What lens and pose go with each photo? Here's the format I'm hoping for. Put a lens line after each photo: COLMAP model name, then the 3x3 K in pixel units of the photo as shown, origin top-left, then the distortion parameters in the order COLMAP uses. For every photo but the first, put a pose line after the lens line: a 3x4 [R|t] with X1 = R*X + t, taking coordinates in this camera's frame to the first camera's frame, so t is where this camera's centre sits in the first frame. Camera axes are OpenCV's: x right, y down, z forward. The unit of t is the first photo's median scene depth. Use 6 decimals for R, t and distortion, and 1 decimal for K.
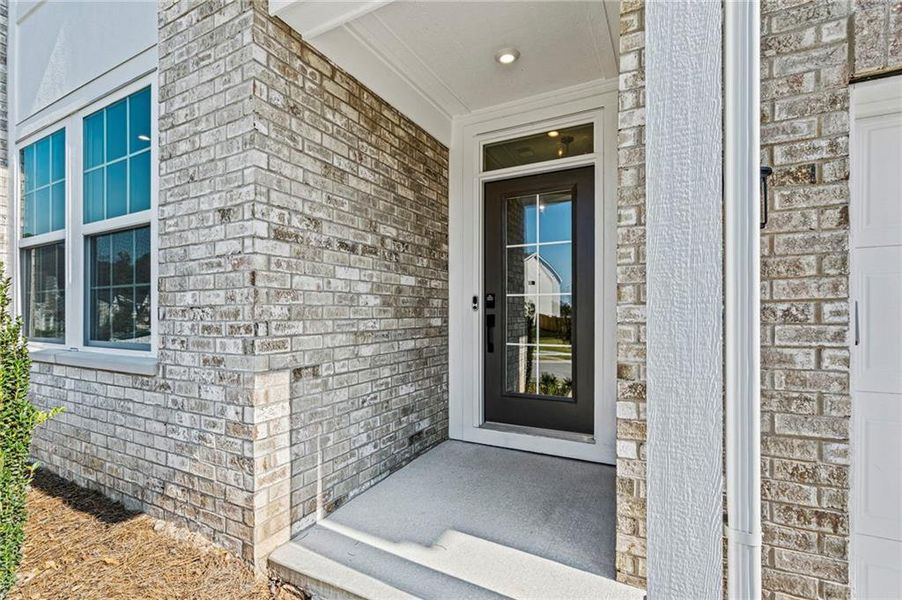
lens RADIAL K [[413.5, 0, 450.1], [0, 413.5, 311.2], [0, 0, 1]] dist [-0.000389, -0.000104]
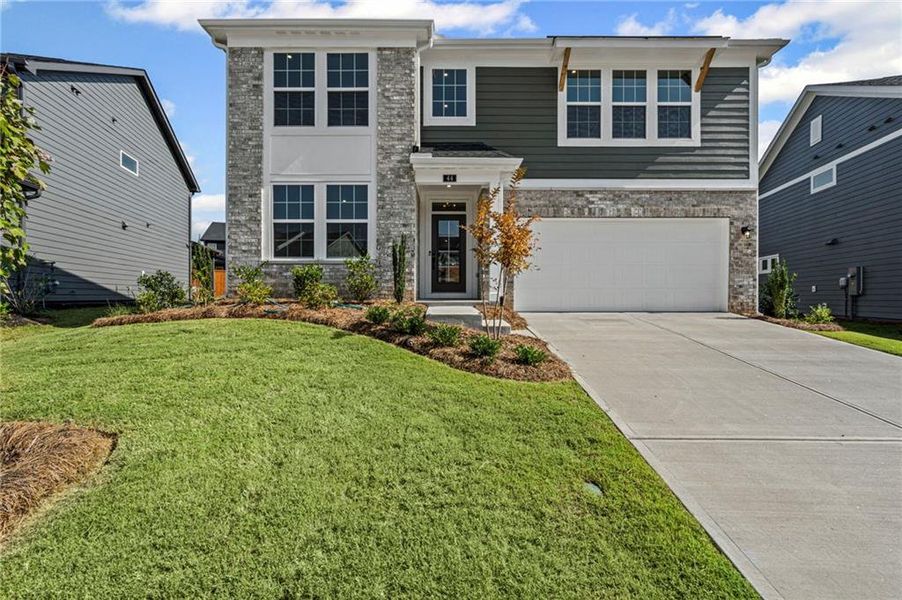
lens RADIAL K [[427.1, 0, 451.0], [0, 427.1, 300.0], [0, 0, 1]] dist [-0.000164, 0.000084]
pose [[0.878550, 0.001309, 0.477648, -1.761593], [-0.004474, 0.999975, 0.005488, 0.413667], [-0.477629, -0.006959, 0.878534, -2.505864]]
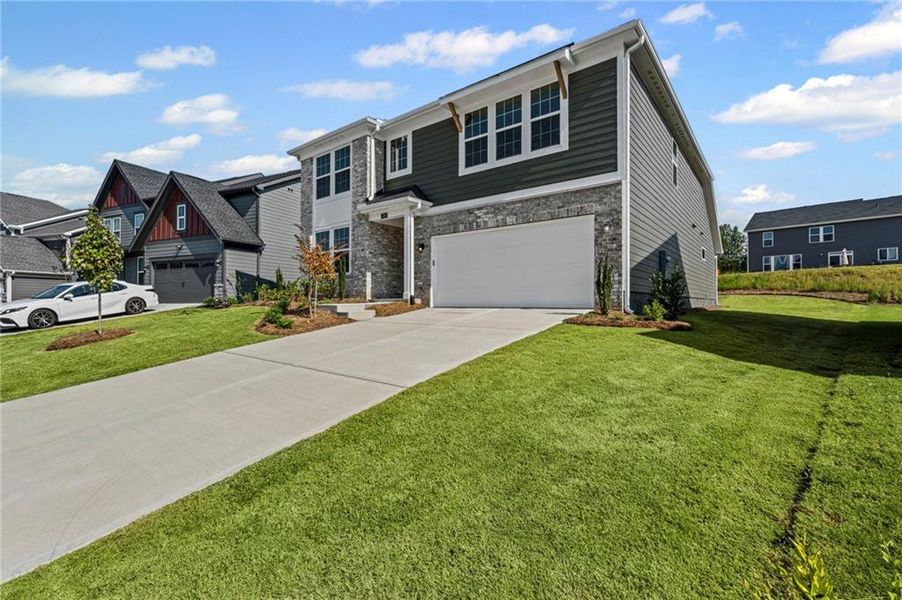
lens RADIAL K [[408.1, 0, 451.0], [0, 408.1, 300.0], [0, 0, 1]] dist [-0.000987, -0.000055]
pose [[0.983115, 0.004306, -0.182939, 1.646338], [-0.005677, 0.999960, -0.006966, 0.487797], [0.182902, 0.007887, 0.983100, -4.138920]]
